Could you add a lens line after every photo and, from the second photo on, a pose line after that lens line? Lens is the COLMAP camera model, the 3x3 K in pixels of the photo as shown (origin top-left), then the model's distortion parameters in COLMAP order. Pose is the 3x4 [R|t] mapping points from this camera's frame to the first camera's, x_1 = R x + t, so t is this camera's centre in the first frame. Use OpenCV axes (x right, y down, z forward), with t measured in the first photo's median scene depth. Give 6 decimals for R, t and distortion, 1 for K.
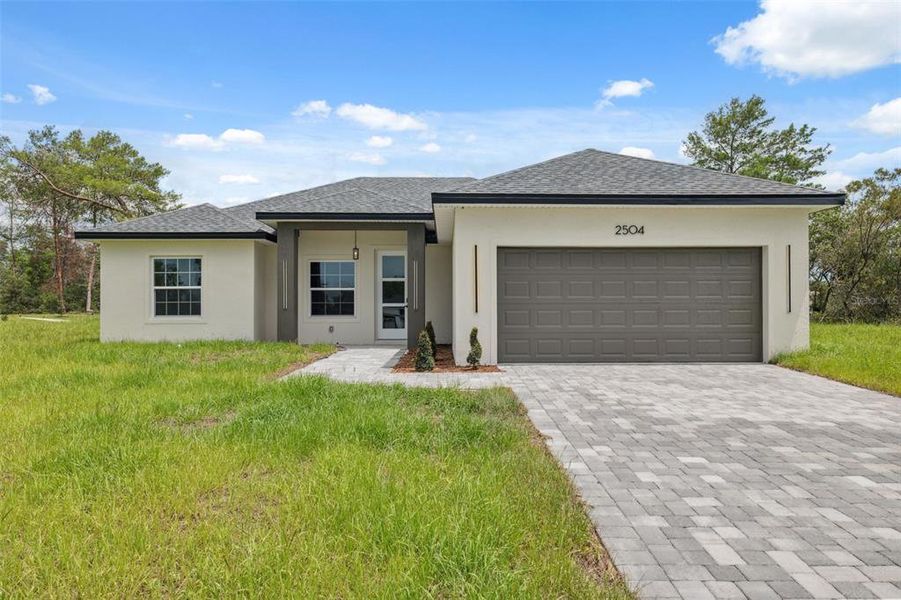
lens RADIAL K [[615.6, 0, 450.5], [0, 615.6, 300.0], [0, 0, 1]] dist [0.002518, 0.002128]
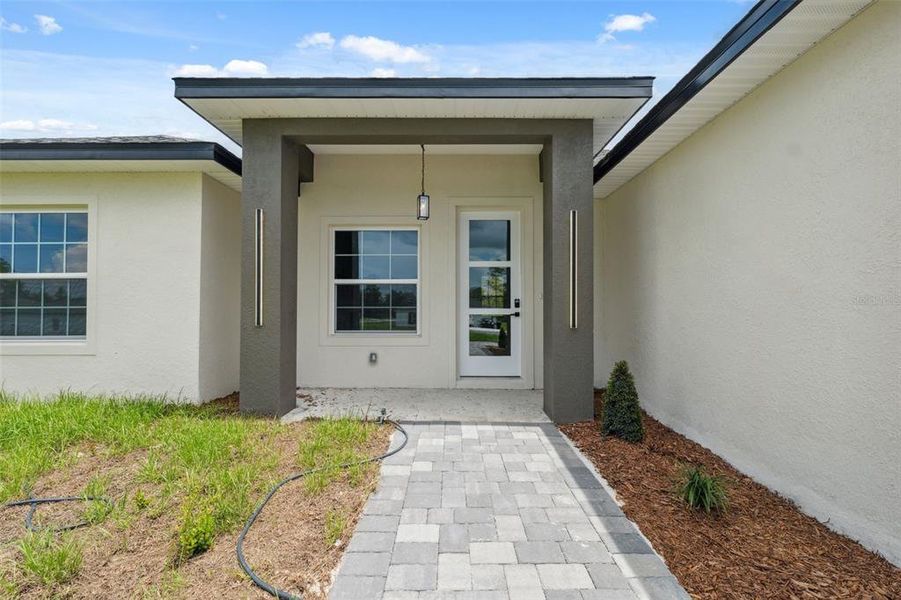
lens RADIAL K [[372.2, 0, 450.5], [0, 372.2, 300.0], [0, 0, 1]] dist [0.000015, -0.000059]
pose [[0.999882, 0.002232, -0.015217, -0.124609], [-0.002086, 0.999951, 0.009645, -0.004945], [0.015238, -0.009612, 0.999838, 0.691107]]
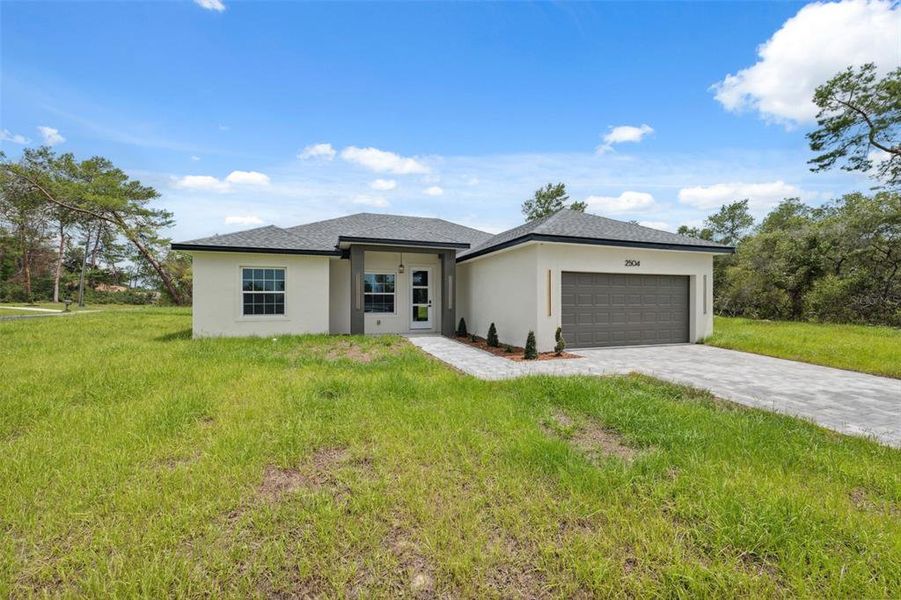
lens RADIAL K [[372.2, 0, 450.5], [0, 372.2, 300.0], [0, 0, 1]] dist [0.000015, -0.000059]
pose [[0.947720, 0.003468, 0.319083, -0.309213], [-0.009988, 0.999773, 0.018799, -0.021111], [-0.318946, -0.021003, 0.947540, 0.155435]]
